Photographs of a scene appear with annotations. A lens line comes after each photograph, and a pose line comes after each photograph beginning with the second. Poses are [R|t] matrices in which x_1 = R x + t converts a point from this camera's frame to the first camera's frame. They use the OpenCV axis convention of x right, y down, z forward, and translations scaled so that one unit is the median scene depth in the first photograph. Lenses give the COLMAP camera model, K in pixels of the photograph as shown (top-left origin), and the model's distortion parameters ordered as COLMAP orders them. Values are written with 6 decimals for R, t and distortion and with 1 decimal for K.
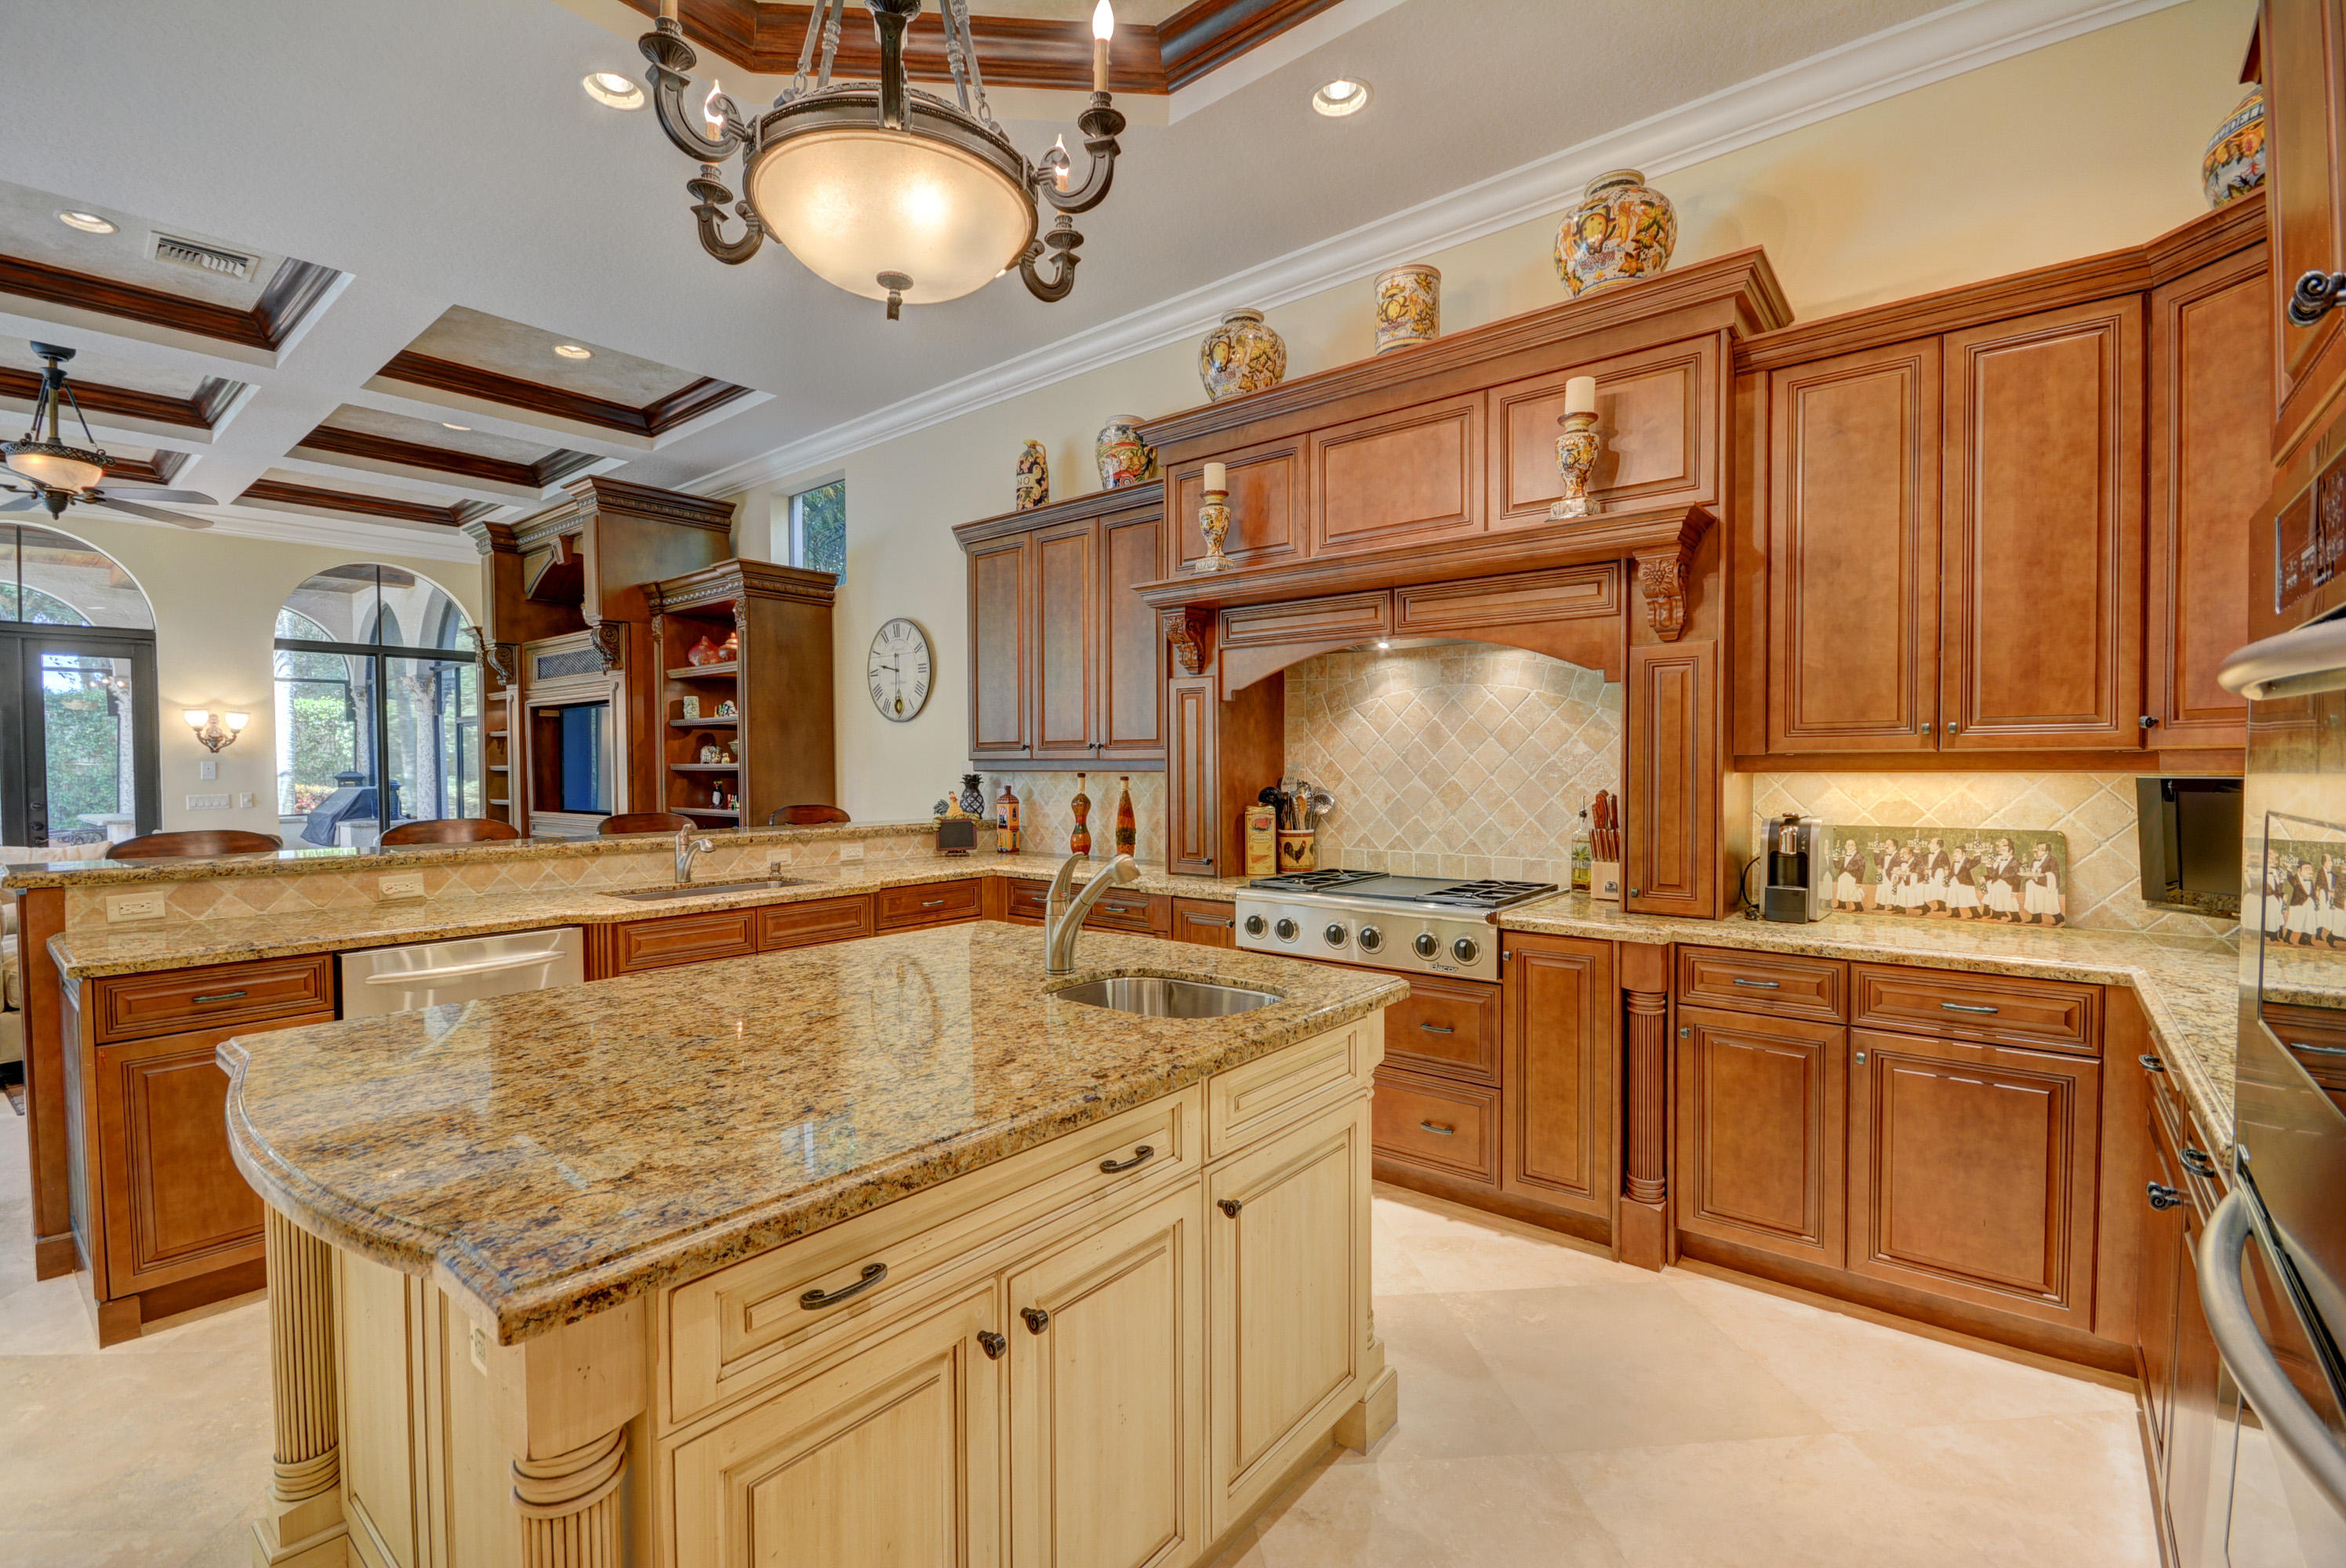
lens RADIAL K [[1053.1, 0, 1152.6], [0, 1053.1, 791.3], [0, 0, 1]] dist [-0.000253, -0.000043]
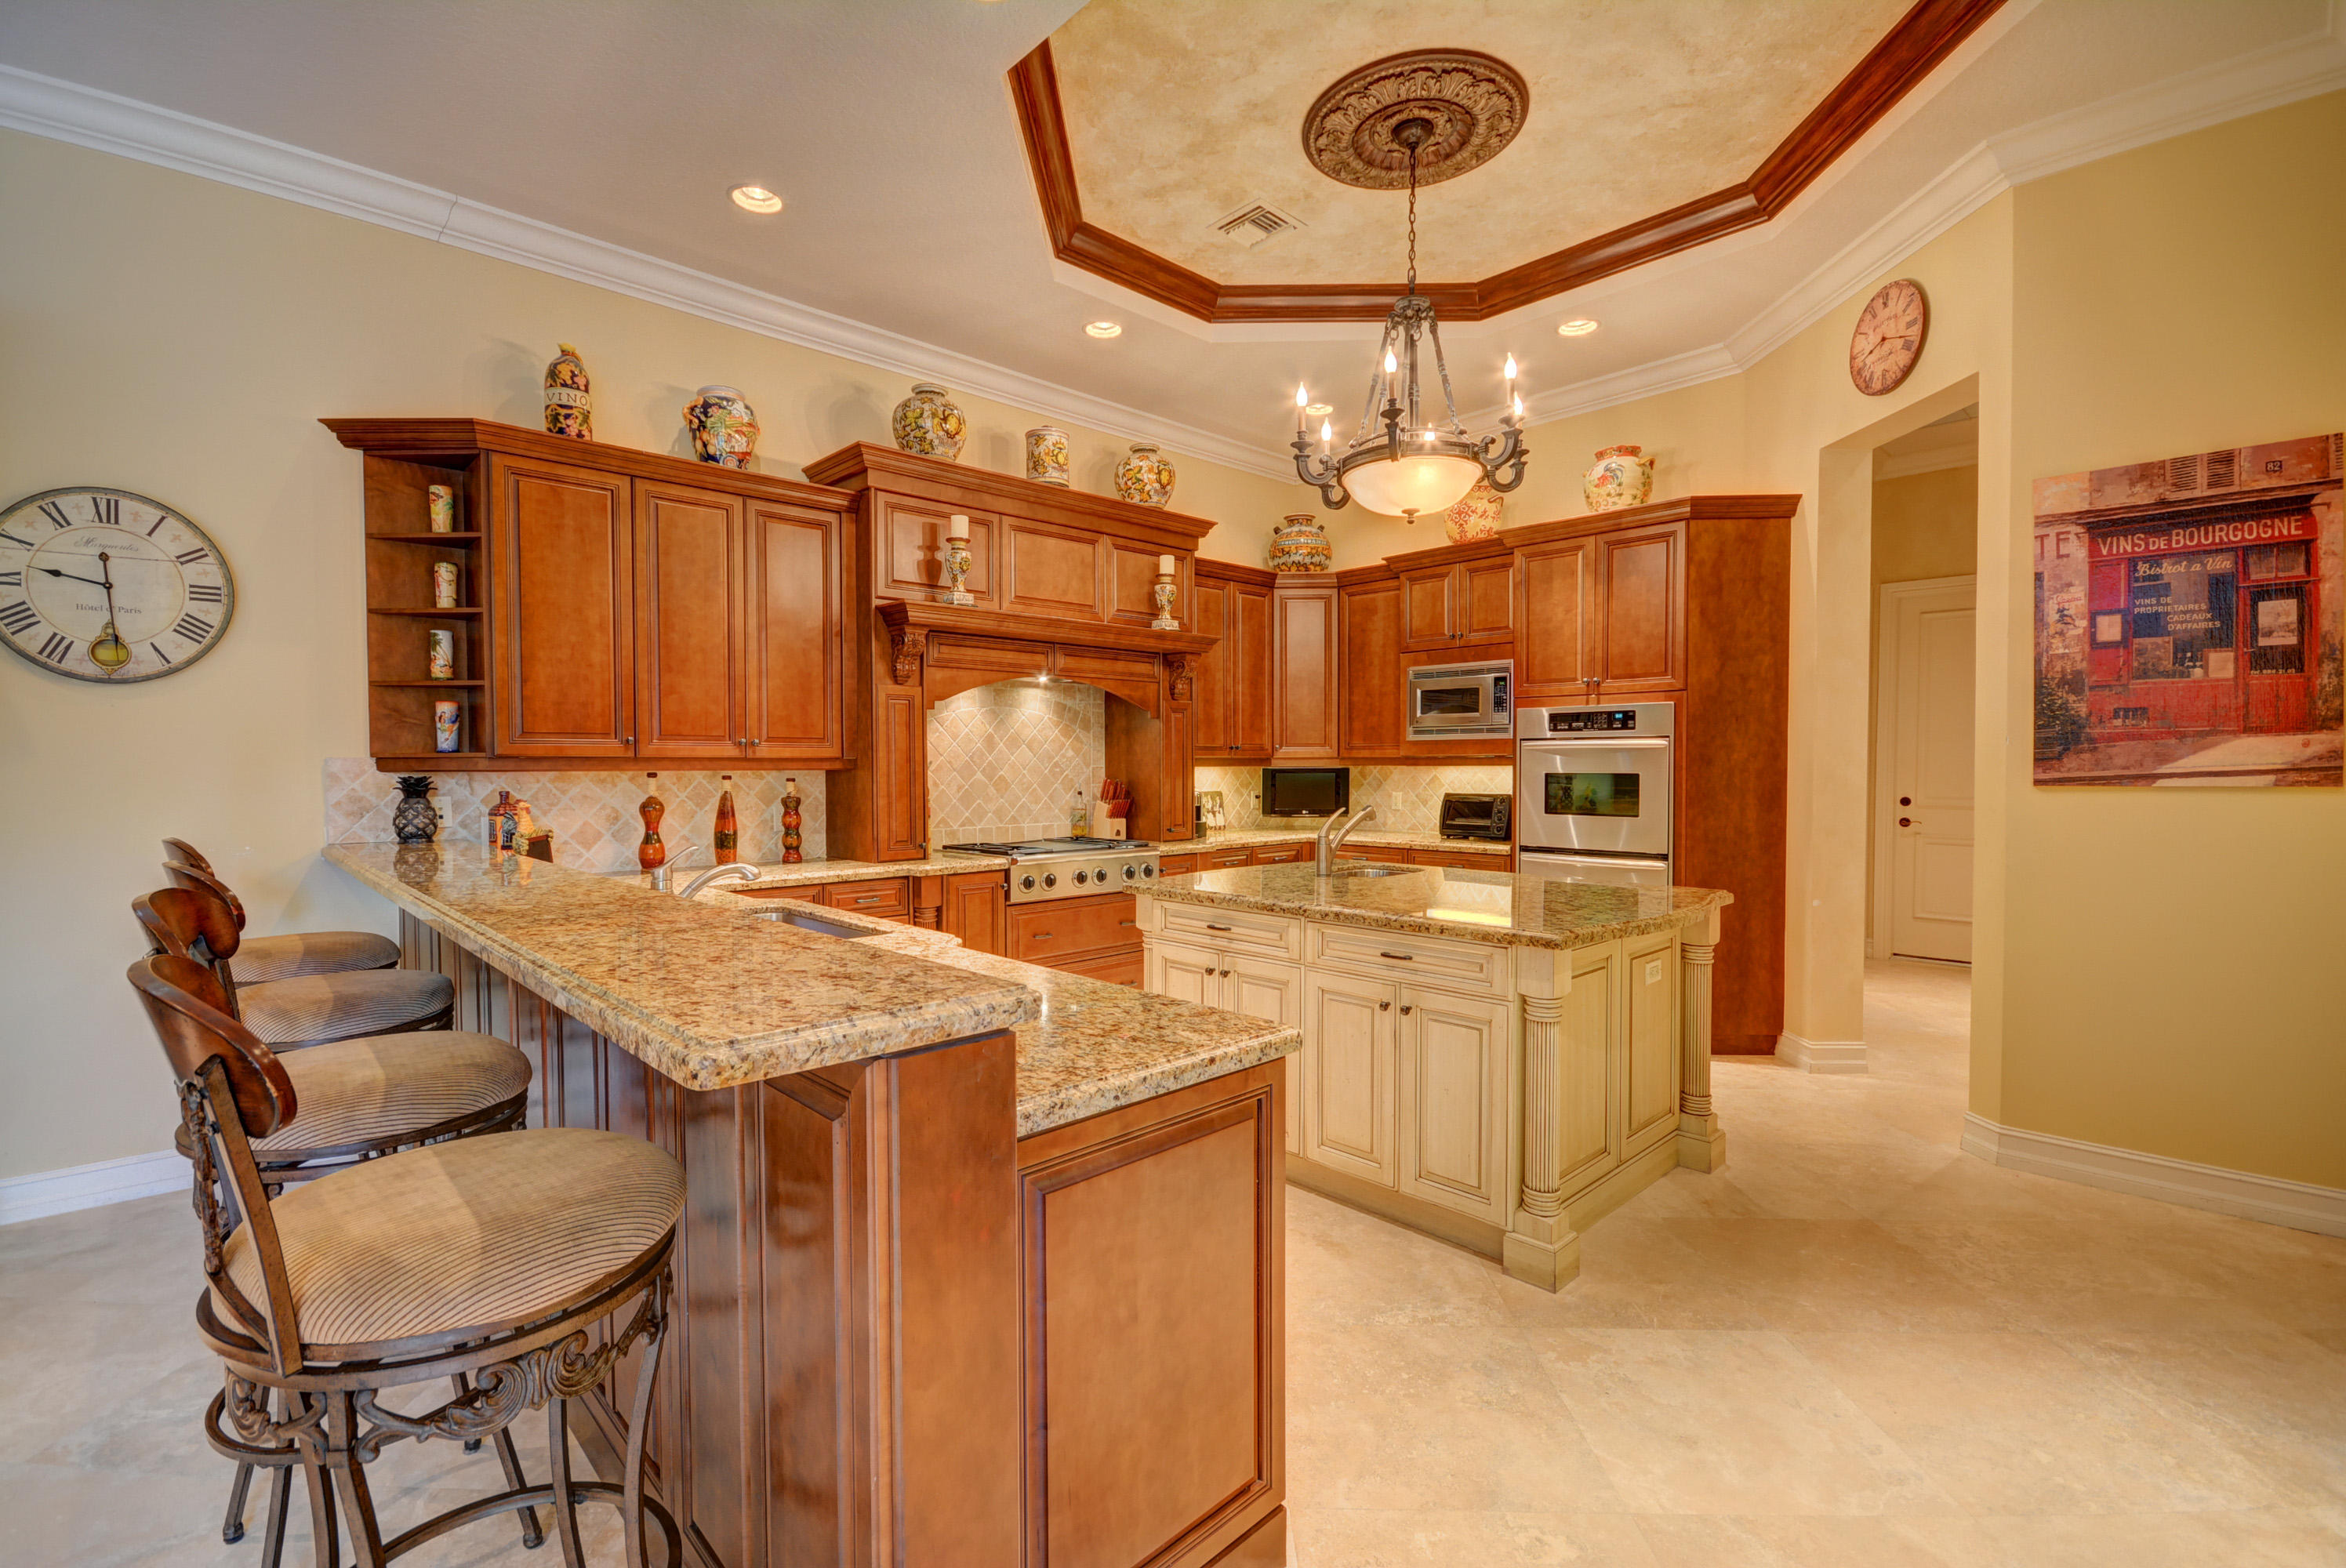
lens RADIAL K [[1028.7, 0, 1173.0], [0, 1028.7, 784.0], [0, 0, 1]] dist [-0.001665, -0.000271]
pose [[0.102746, -0.017108, 0.994560, -1.098052], [0.027135, 0.999528, 0.014390, -0.010955], [-0.994337, 0.025509, 0.103162, 0.636306]]
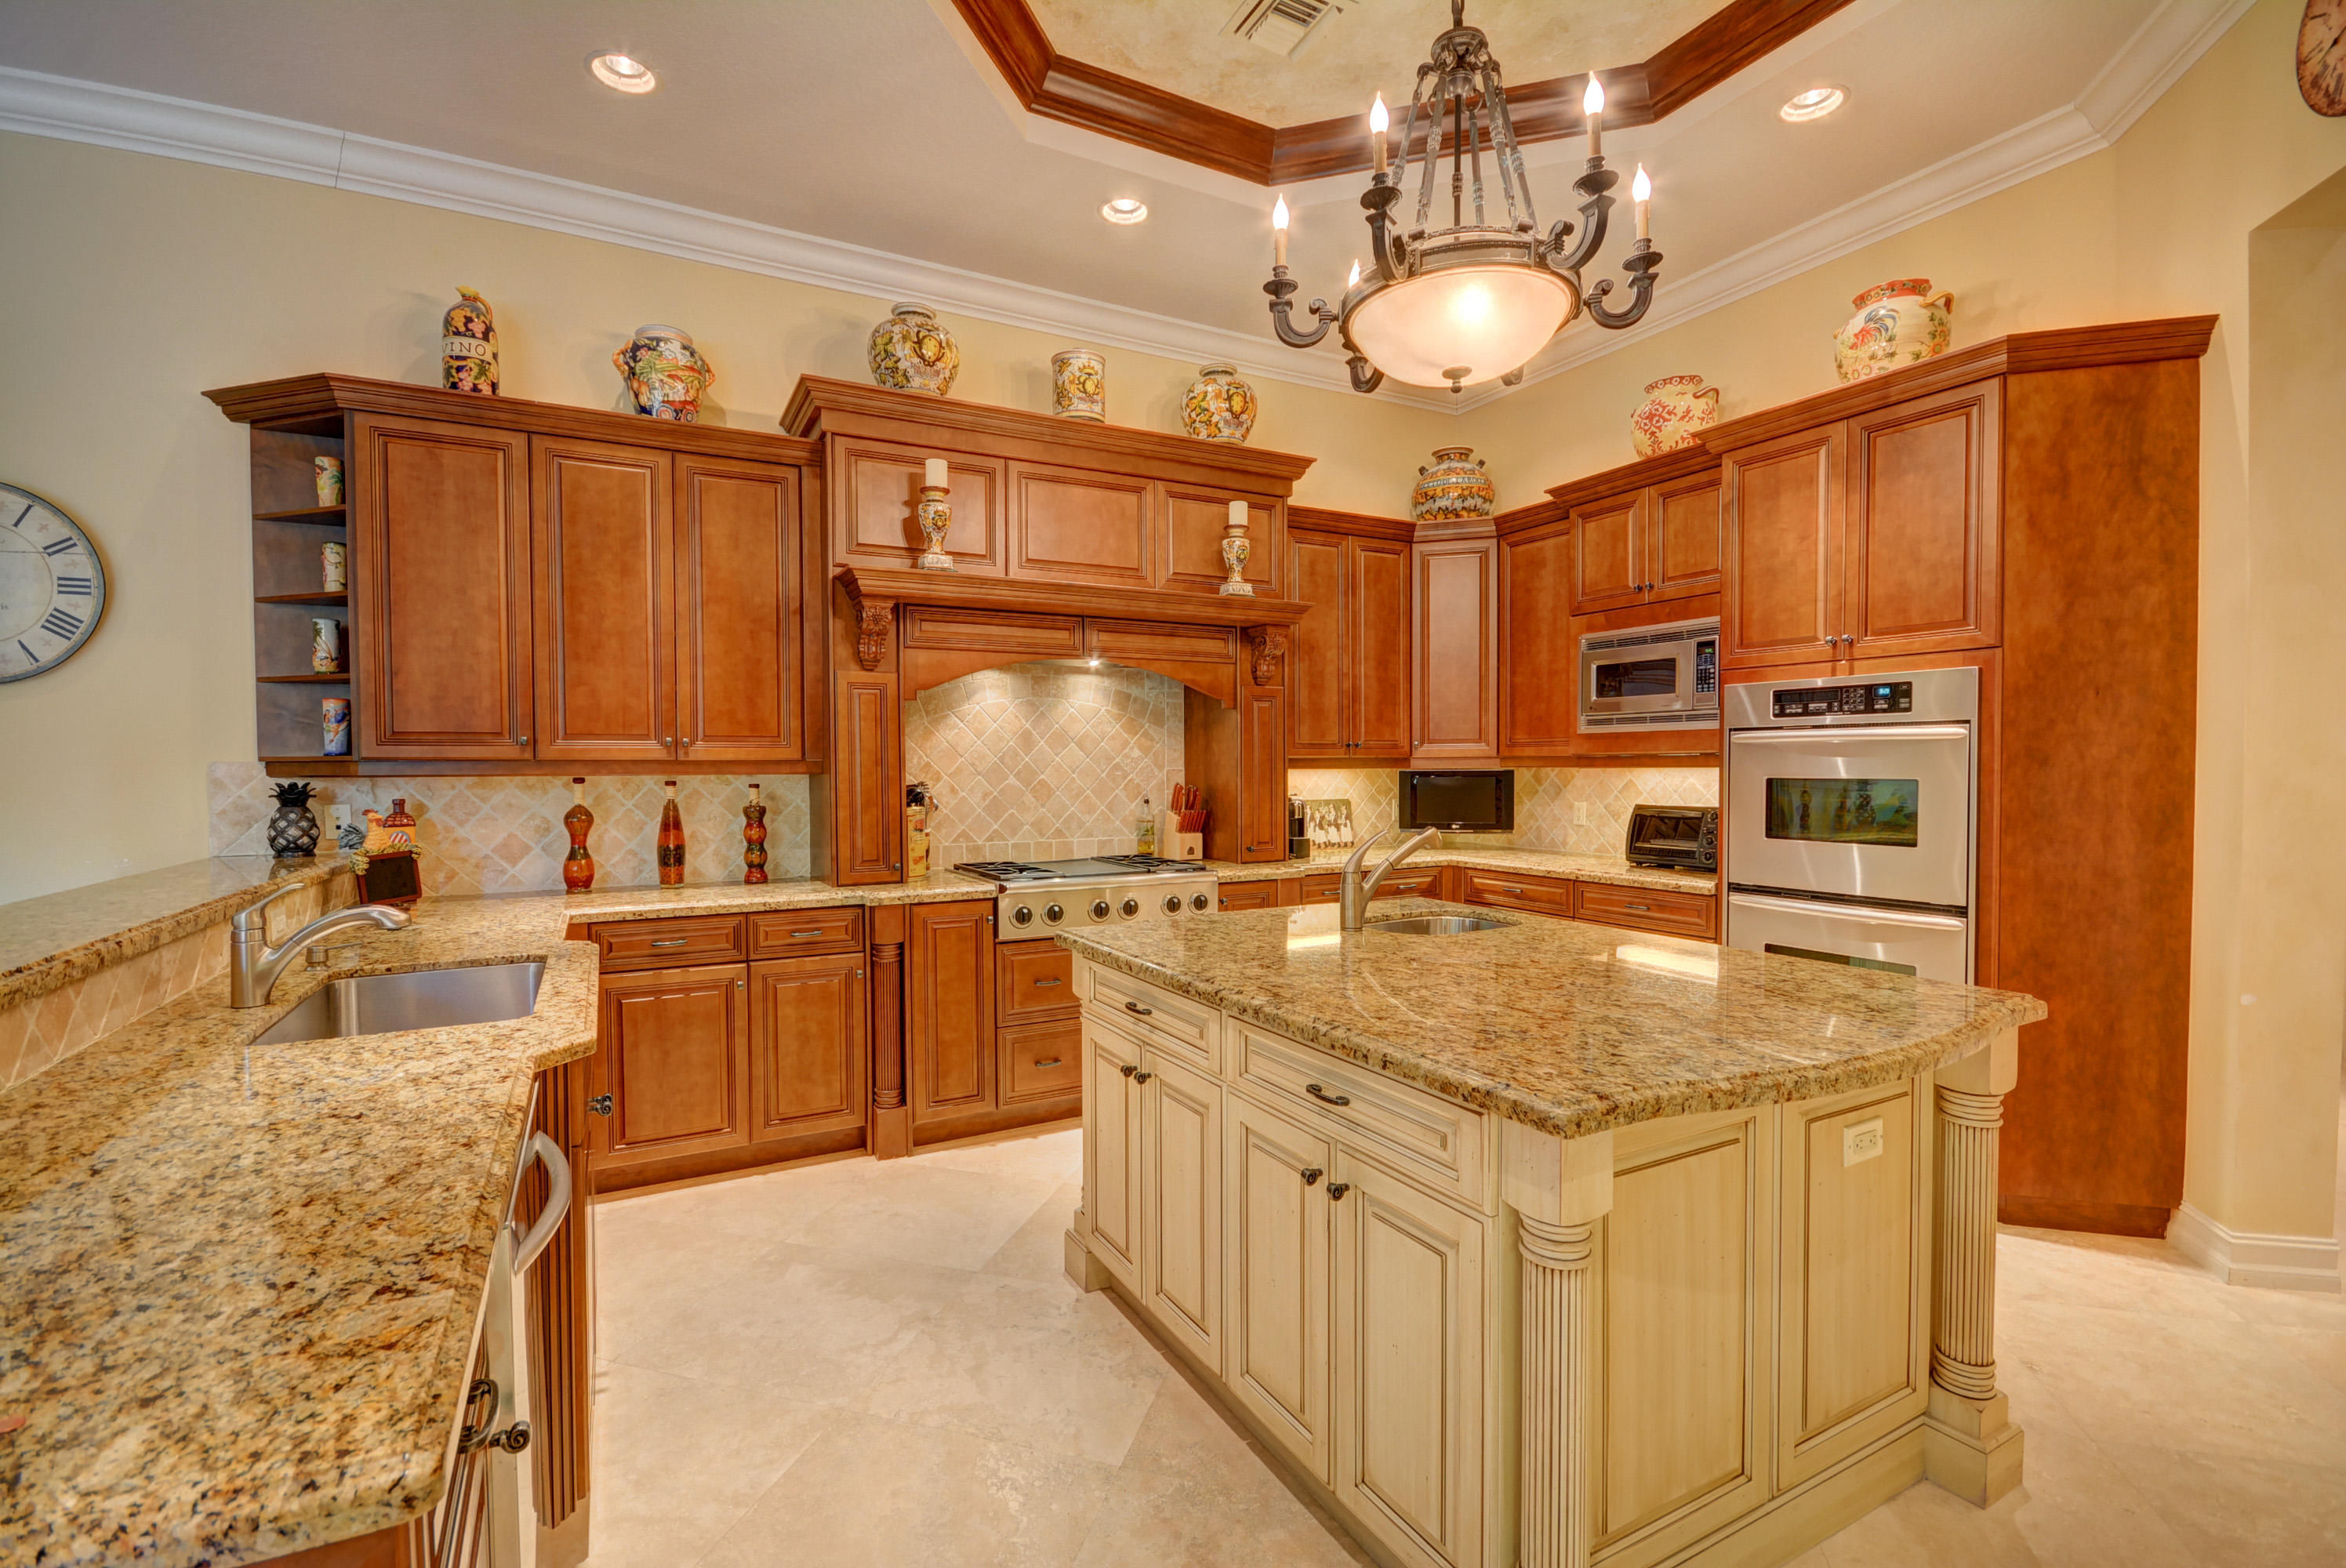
lens RADIAL K [[1032.2, 0, 1165.4], [0, 1032.2, 786.2], [0, 0, 1]] dist [0.016446, -0.017168]
pose [[0.367009, -0.017705, 0.930049, -0.764231], [0.027153, 0.999597, 0.008314, -0.007811], [-0.929821, 0.022202, 0.367342, 0.449297]]
